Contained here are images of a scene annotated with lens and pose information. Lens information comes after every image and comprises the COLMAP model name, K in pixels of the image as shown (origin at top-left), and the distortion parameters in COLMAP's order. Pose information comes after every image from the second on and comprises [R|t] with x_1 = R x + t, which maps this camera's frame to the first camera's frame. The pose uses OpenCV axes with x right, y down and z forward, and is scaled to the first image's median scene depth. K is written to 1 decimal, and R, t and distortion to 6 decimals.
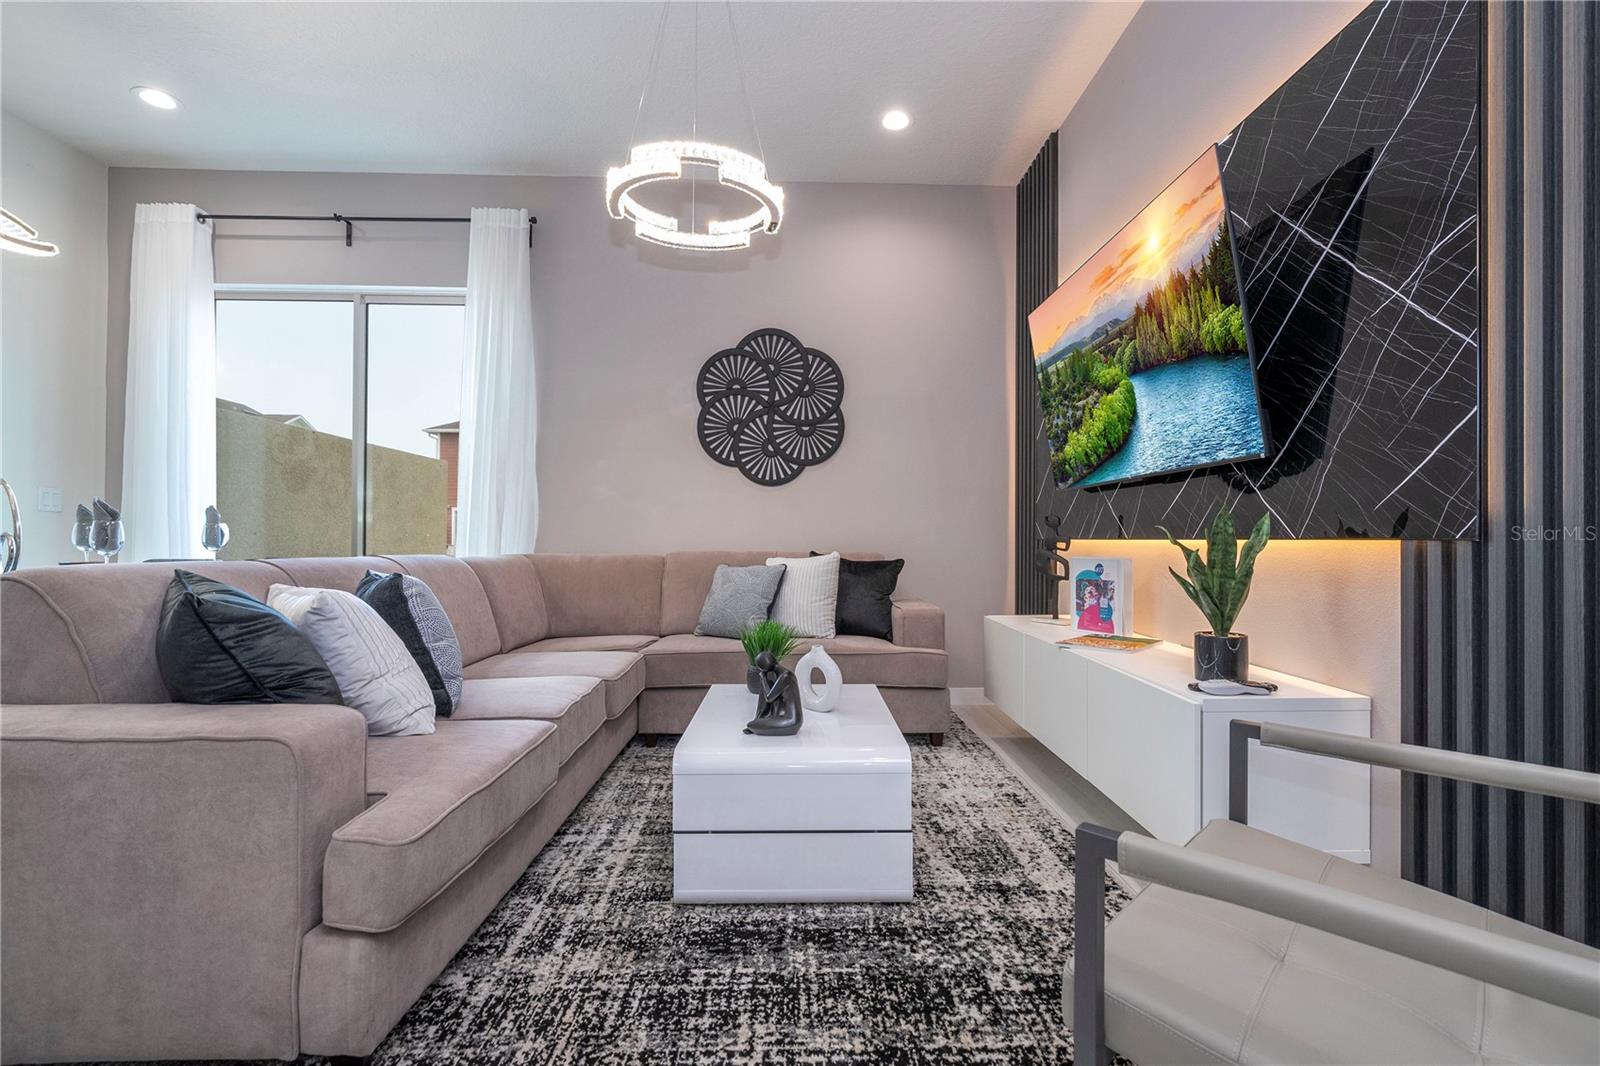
lens RADIAL K [[732.7, 0, 811.6], [0, 732.7, 532.6], [0, 0, 1]] dist [0.001335, 0.002319]
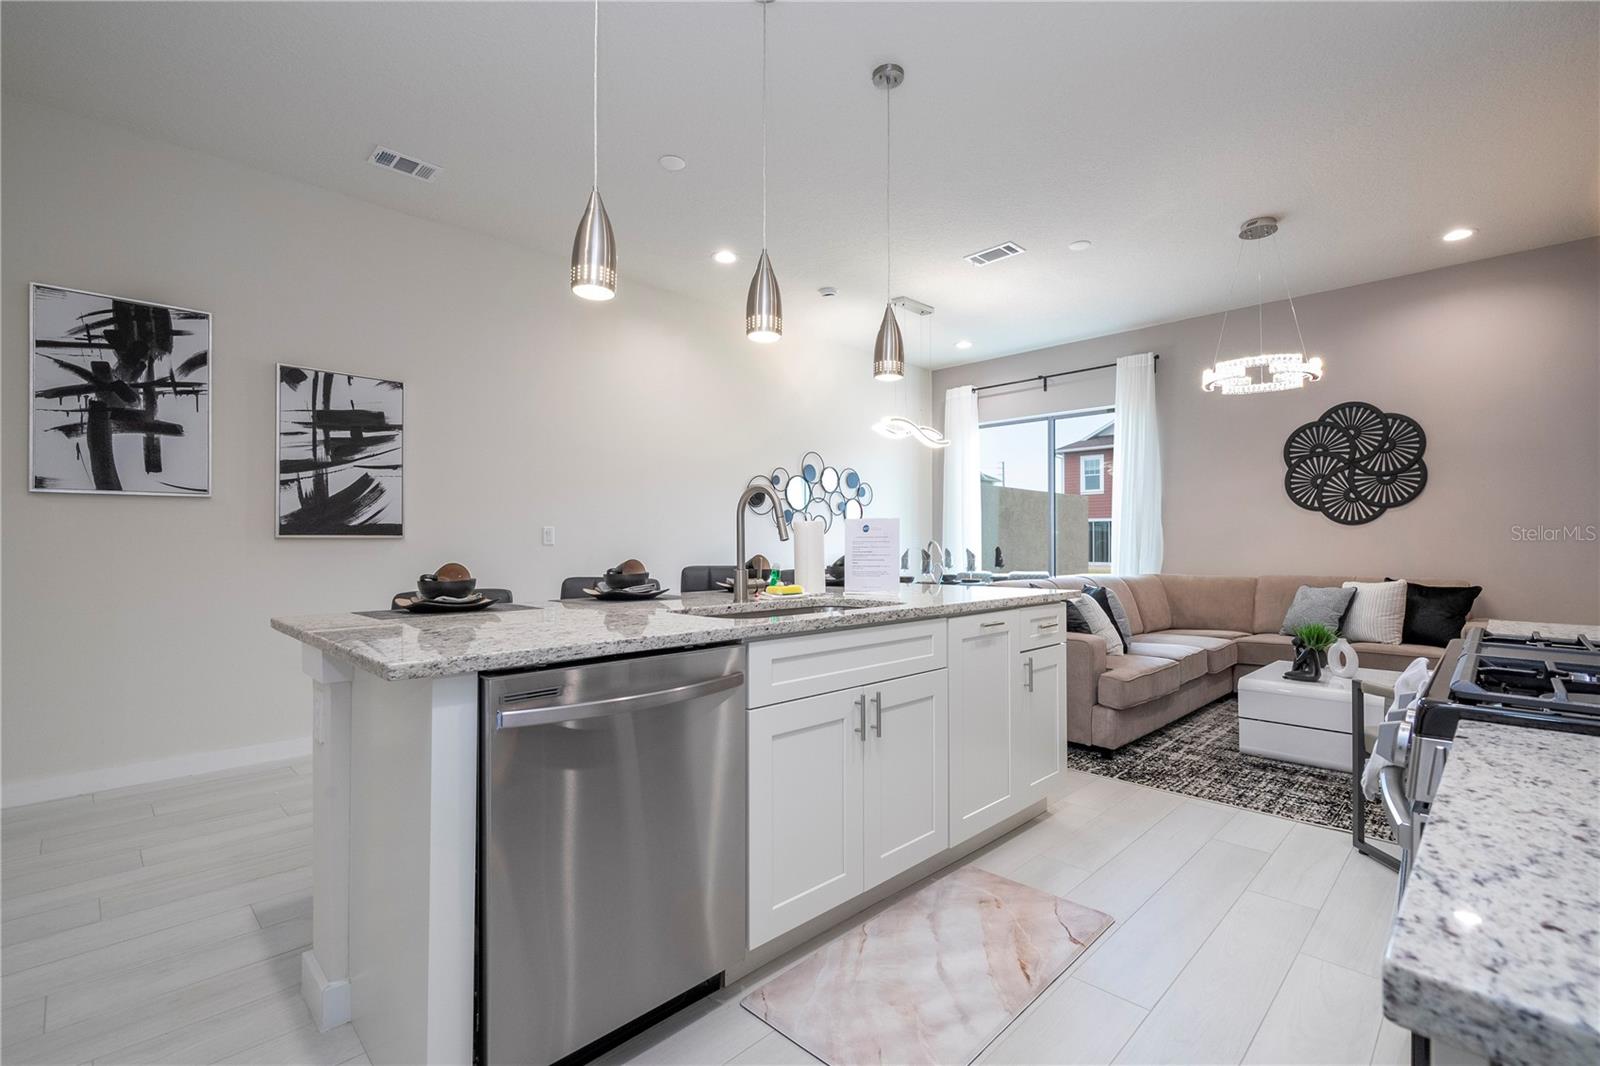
lens RADIAL K [[732.7, 0, 813.2], [0, 732.7, 534.4], [0, 0, 1]] dist [0.001335, 0.002319]
pose [[0.700376, -0.016422, -0.713585, 0.216324], [0.011235, 0.999865, -0.011983, -0.046192], [0.713685, 0.000376, 0.700466, -0.621227]]
